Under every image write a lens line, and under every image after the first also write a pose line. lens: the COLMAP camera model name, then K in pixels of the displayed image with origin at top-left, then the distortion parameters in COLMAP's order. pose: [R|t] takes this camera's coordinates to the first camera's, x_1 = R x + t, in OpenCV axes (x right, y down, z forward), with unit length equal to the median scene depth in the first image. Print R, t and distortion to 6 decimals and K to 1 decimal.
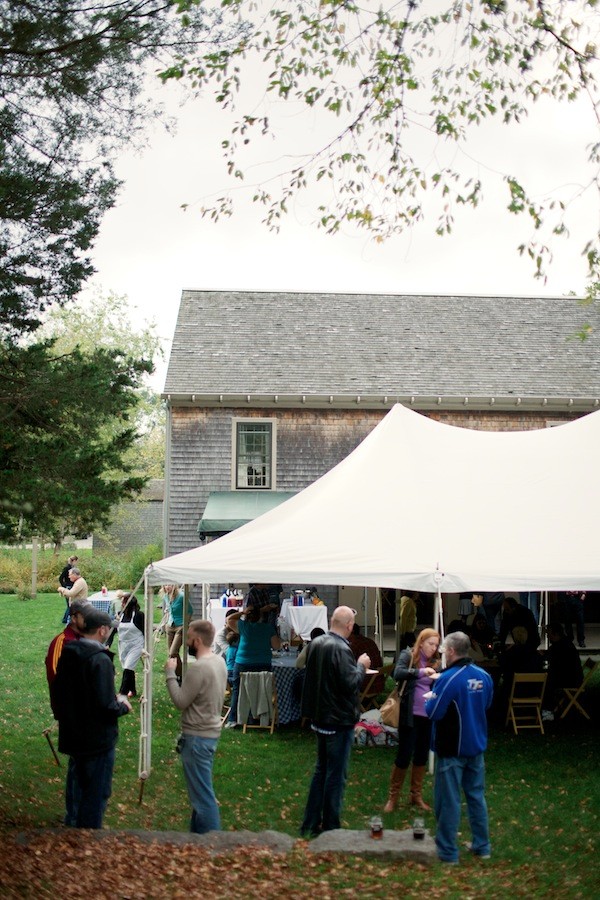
lens RADIAL K [[855.4, 0, 295.1], [0, 855.4, 448.6], [0, 0, 1]] dist [-0.055652, 0.000000]
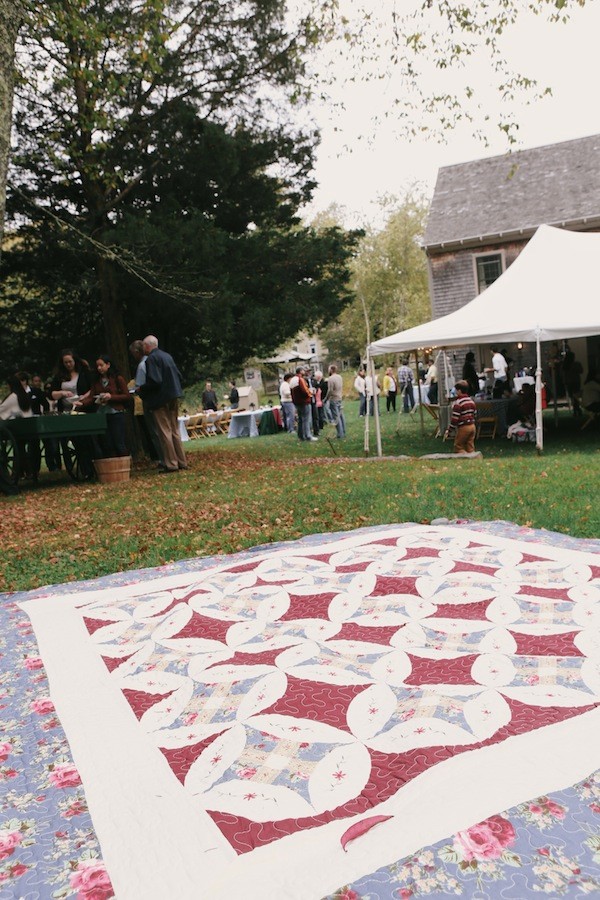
lens RADIAL K [[669.6, 0, 304.8], [0, 669.6, 446.8], [0, 0, 1]] dist [-0.004573, -0.001637]
pose [[0.889557, -0.042679, -0.454827, 0.174873], [0.139068, 0.973671, 0.180625, 0.036175], [0.435143, -0.223928, 0.872071, -0.180472]]
